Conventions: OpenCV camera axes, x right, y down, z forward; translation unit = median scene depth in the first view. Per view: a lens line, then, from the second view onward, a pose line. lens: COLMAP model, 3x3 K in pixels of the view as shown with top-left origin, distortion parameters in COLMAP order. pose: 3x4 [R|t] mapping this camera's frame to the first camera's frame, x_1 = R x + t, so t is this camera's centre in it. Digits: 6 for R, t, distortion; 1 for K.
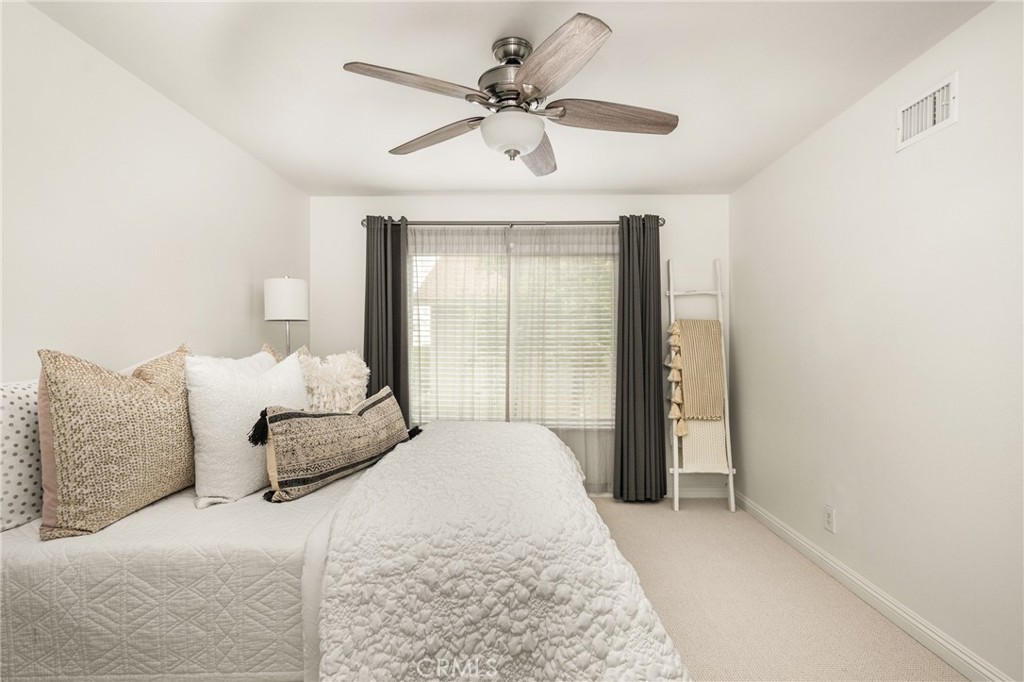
lens RADIAL K [[473.3, 0, 508.6], [0, 473.3, 335.9], [0, 0, 1]] dist [-0.001940, -0.000305]
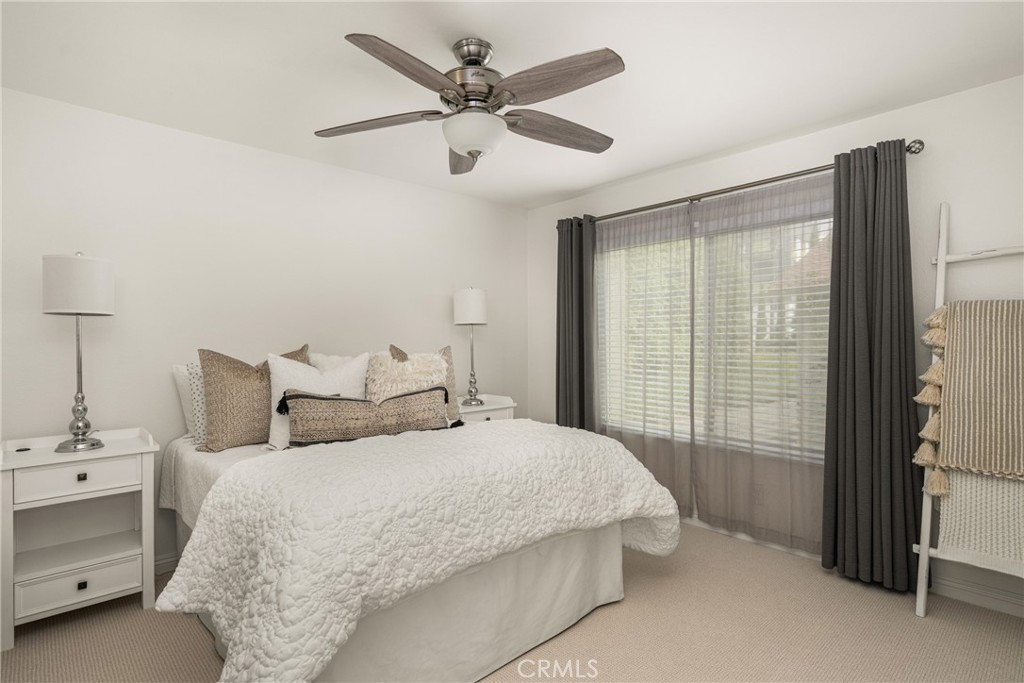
lens RADIAL K [[498.5, 0, 515.4], [0, 498.5, 337.5], [0, 0, 1]] dist [-0.000841, -0.000053]
pose [[0.703885, -0.007956, -0.710269, 0.434394], [0.015216, 0.999877, 0.003880, -0.001521], [0.710151, -0.013539, 0.703920, 0.170836]]
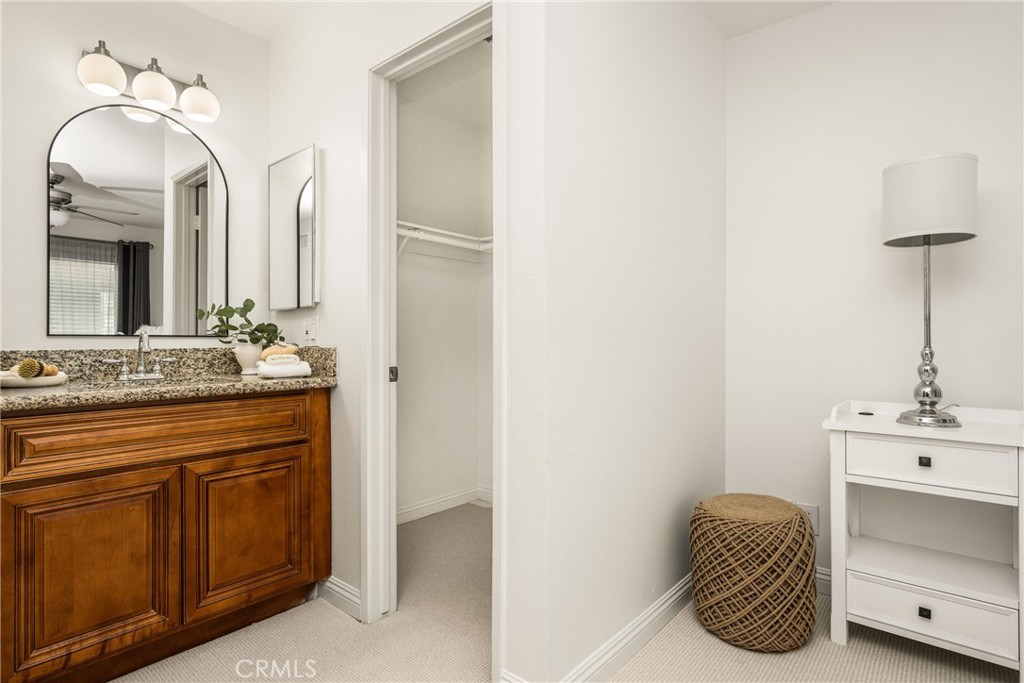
lens RADIAL K [[531.0, 0, 527.0], [0, 531.0, 344.1], [0, 0, 1]] dist [0.002200, 0.000732]
pose [[-0.610749, 0.004613, -0.791811, 0.208381], [0.010702, 0.999940, -0.002429, 0.057857], [0.791752, -0.009957, -0.610762, 0.230069]]
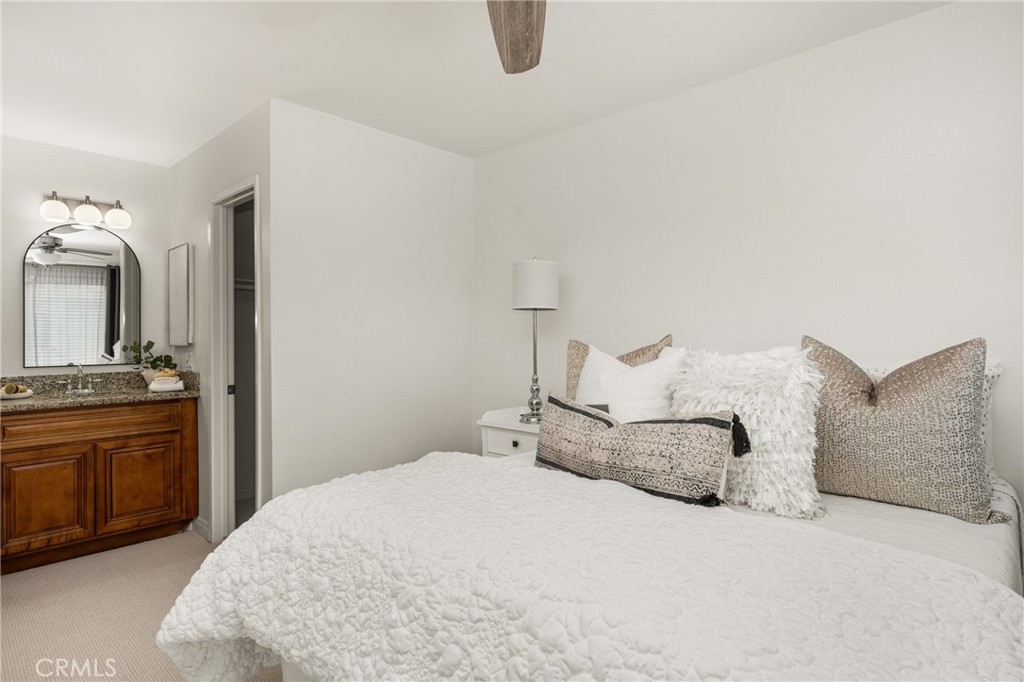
lens RADIAL K [[544.8, 0, 512.0], [0, 544.8, 341.0], [0, 0, 1]] dist [0.000791, -0.000408]
pose [[-0.646850, 0.006919, -0.762586, 0.246965], [0.013501, 0.999906, -0.002380, 0.012709], [0.762498, -0.011836, -0.646882, 0.737294]]
